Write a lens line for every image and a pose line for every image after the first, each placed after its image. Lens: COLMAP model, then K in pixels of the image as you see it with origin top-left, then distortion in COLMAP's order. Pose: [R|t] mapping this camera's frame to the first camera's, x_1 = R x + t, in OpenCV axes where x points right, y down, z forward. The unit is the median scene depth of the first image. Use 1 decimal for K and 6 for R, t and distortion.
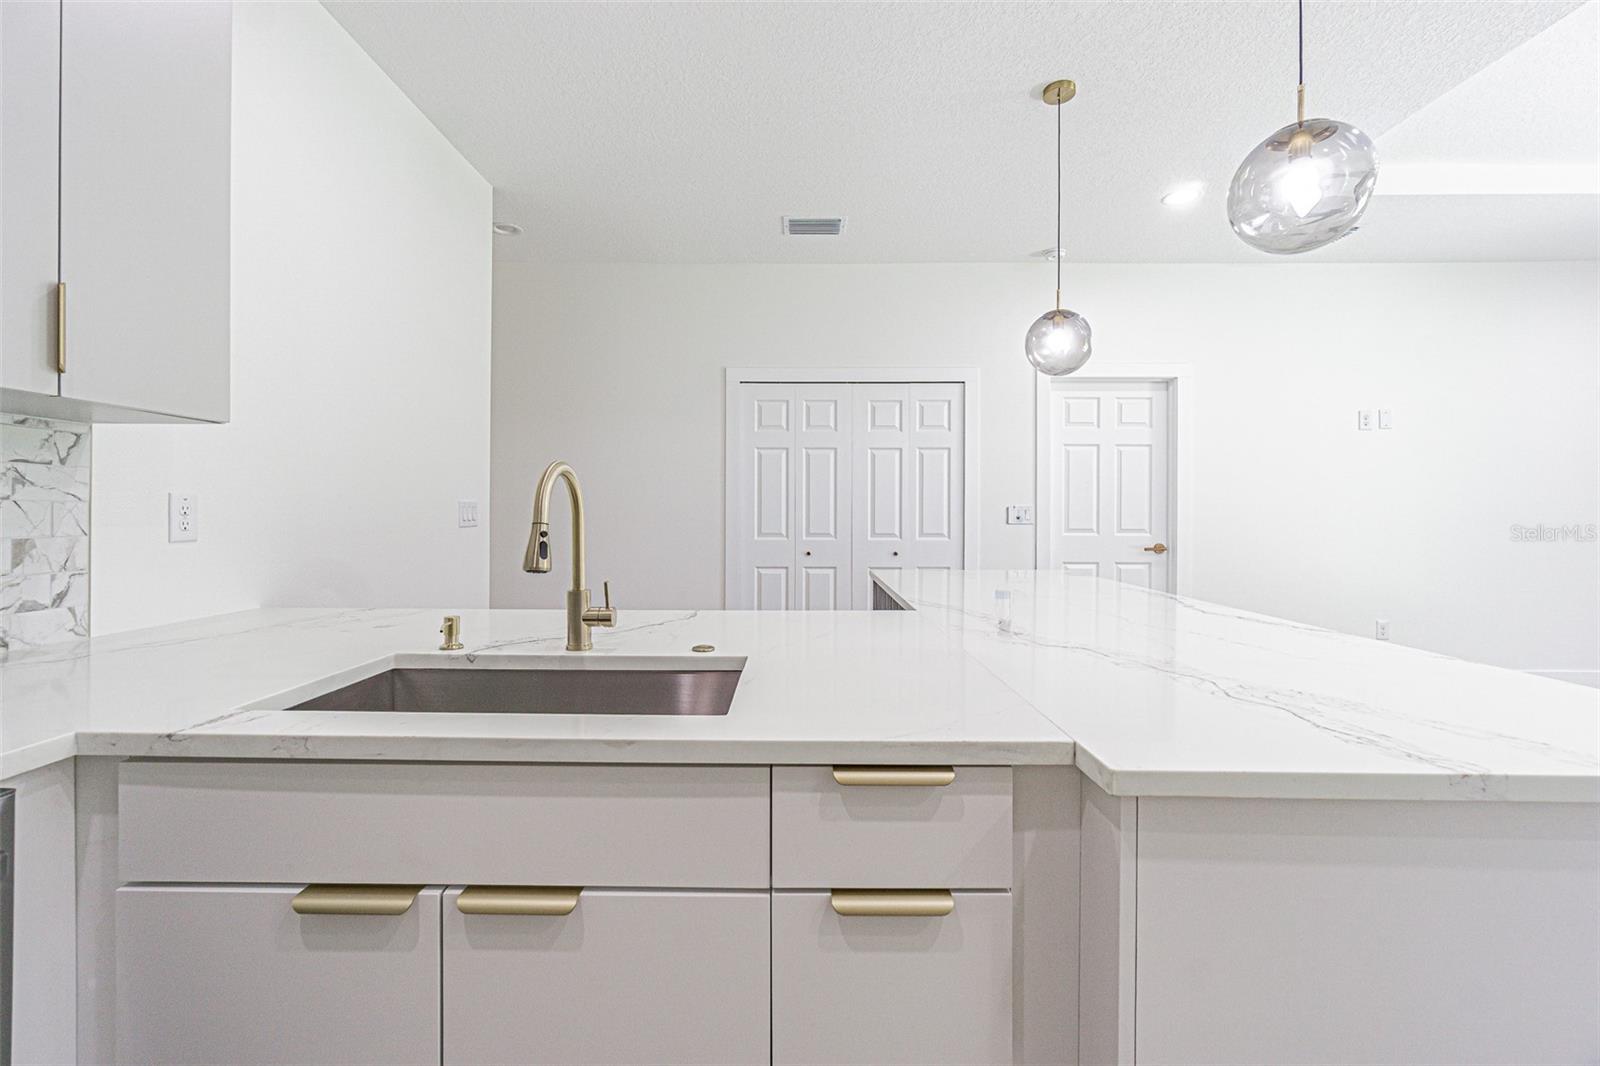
lens RADIAL K [[688.4, 0, 789.9], [0, 688.4, 513.8], [0, 0, 1]] dist [-0.004639, 0.000109]
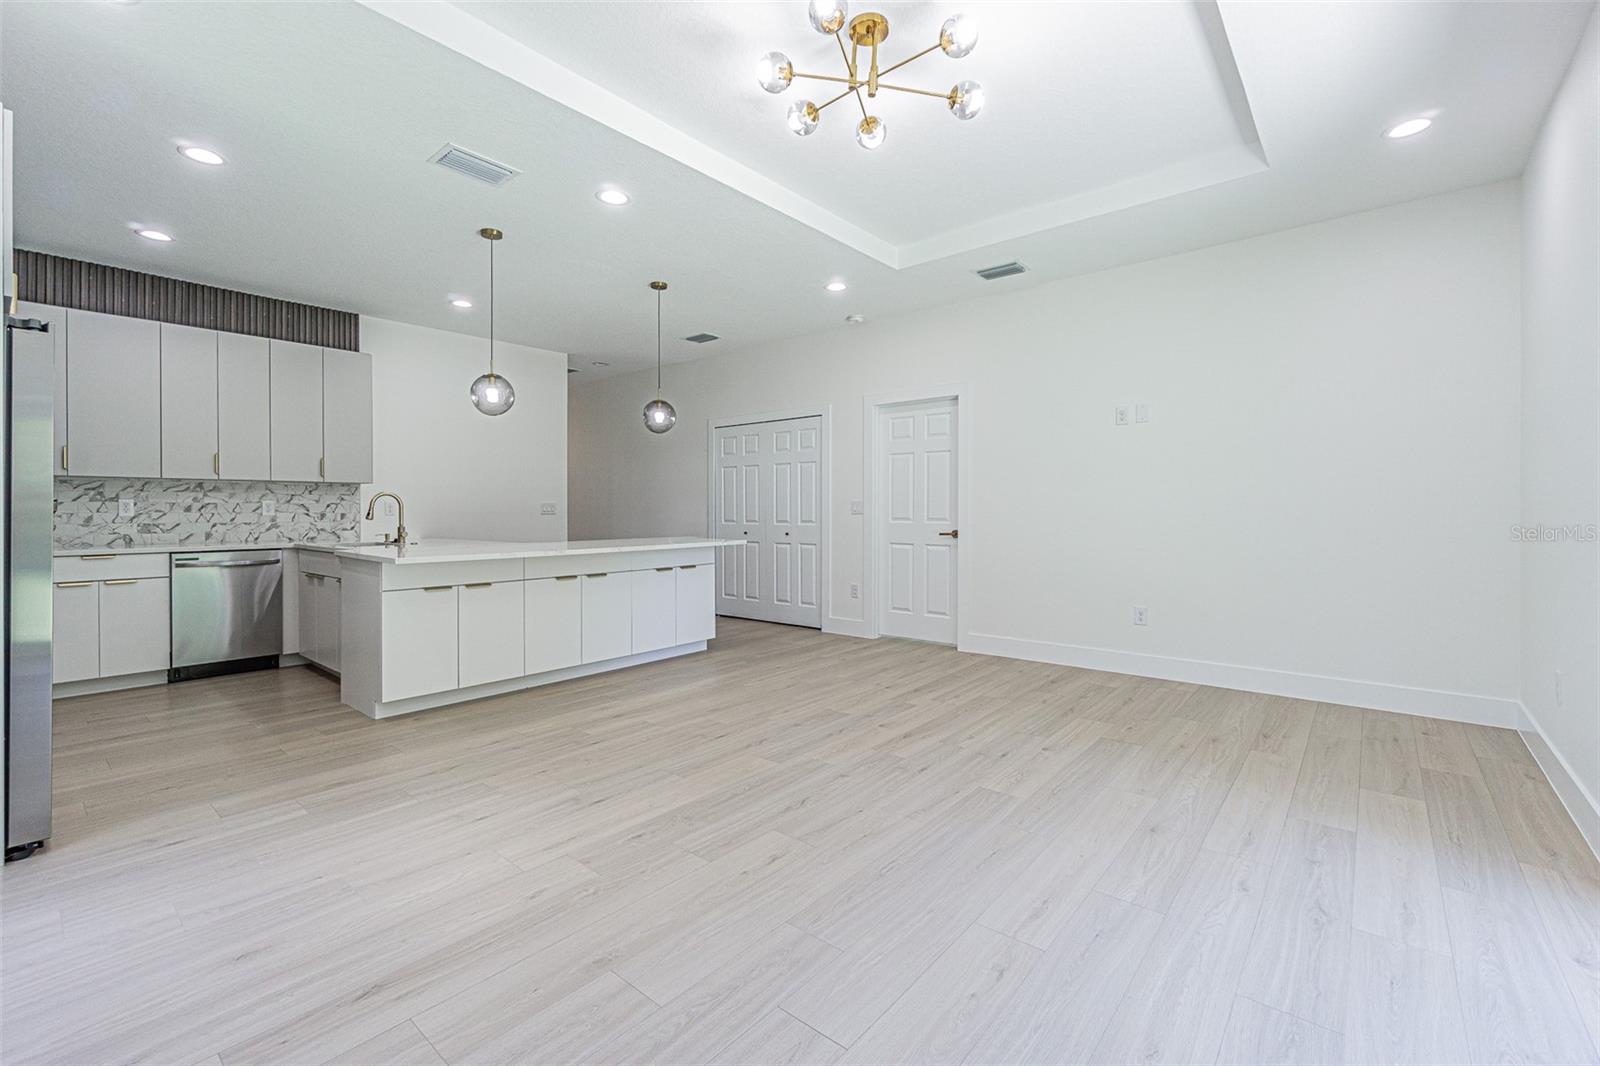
lens RADIAL K [[688.4, 0, 789.9], [0, 688.4, 513.8], [0, 0, 1]] dist [-0.004639, 0.000109]
pose [[0.764890, -0.000889, -0.644160, 1.899730], [0.002411, 0.999996, 0.001483, 0.020899], [0.644156, -0.002688, 0.764889, -0.239014]]
